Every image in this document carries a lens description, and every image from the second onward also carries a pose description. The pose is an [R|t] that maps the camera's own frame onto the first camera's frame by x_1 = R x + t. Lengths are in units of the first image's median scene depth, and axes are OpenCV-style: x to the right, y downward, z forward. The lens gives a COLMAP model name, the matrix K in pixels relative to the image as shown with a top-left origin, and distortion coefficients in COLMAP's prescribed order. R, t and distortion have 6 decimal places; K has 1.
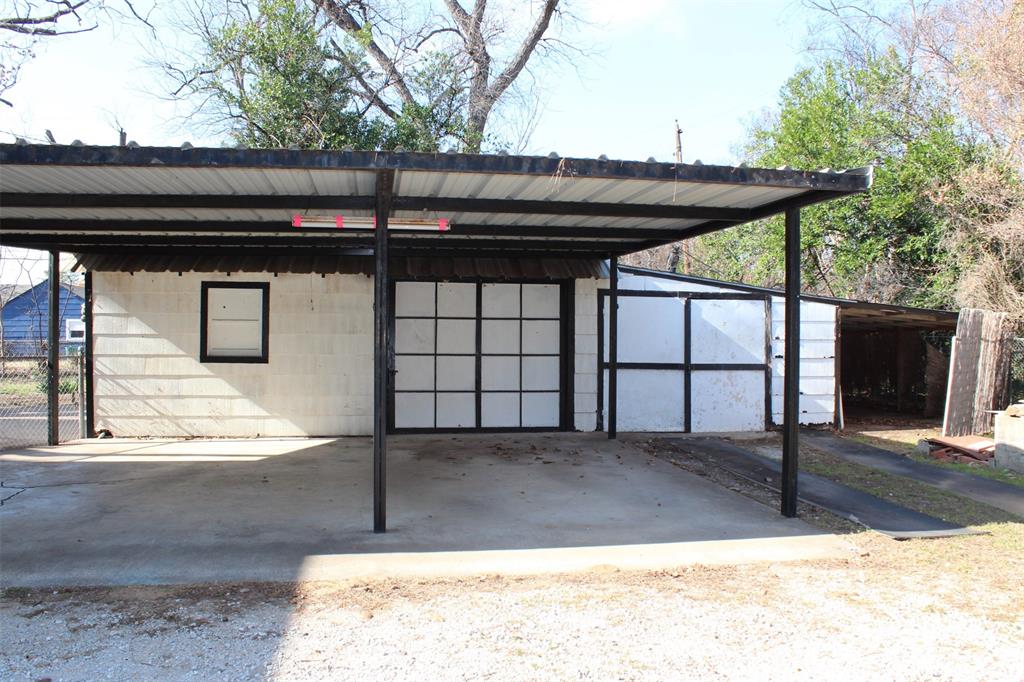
lens RADIAL K [[851.0, 0, 512.0], [0, 851.0, 341.0], [0, 0, 1]] dist [-0.184760, 0.208849]
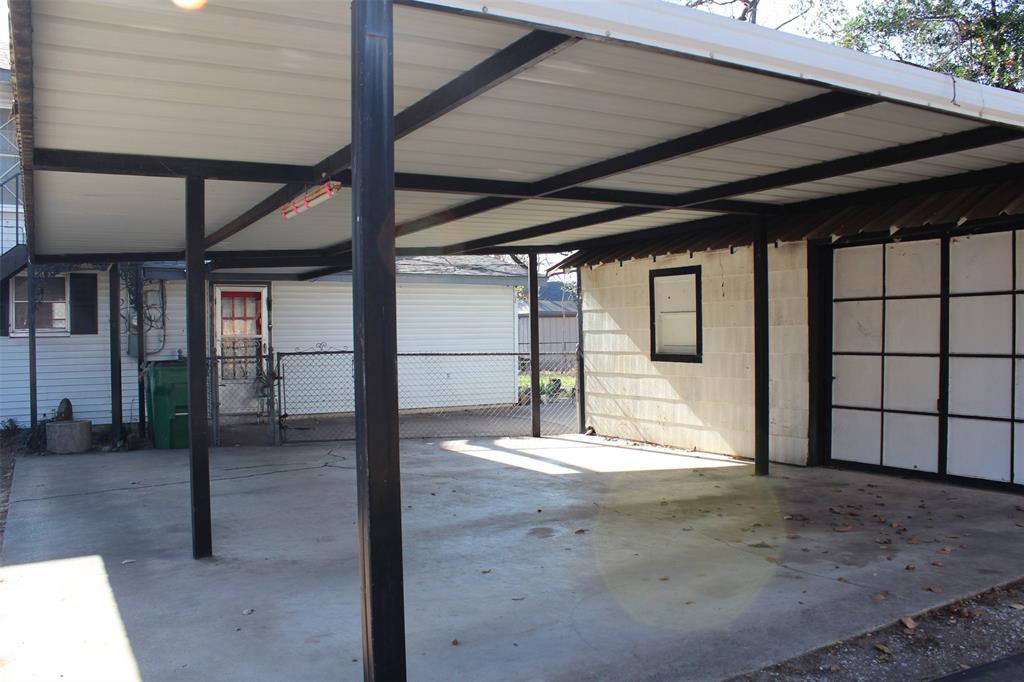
lens RADIAL K [[851.0, 0, 512.0], [0, 851.0, 341.0], [0, 0, 1]] dist [-0.184760, 0.208849]
pose [[0.372927, -0.001820, -0.927859, 0.412752], [0.019375, 0.999795, 0.005826, -0.003576], [0.927658, -0.020150, 0.372886, 0.516719]]
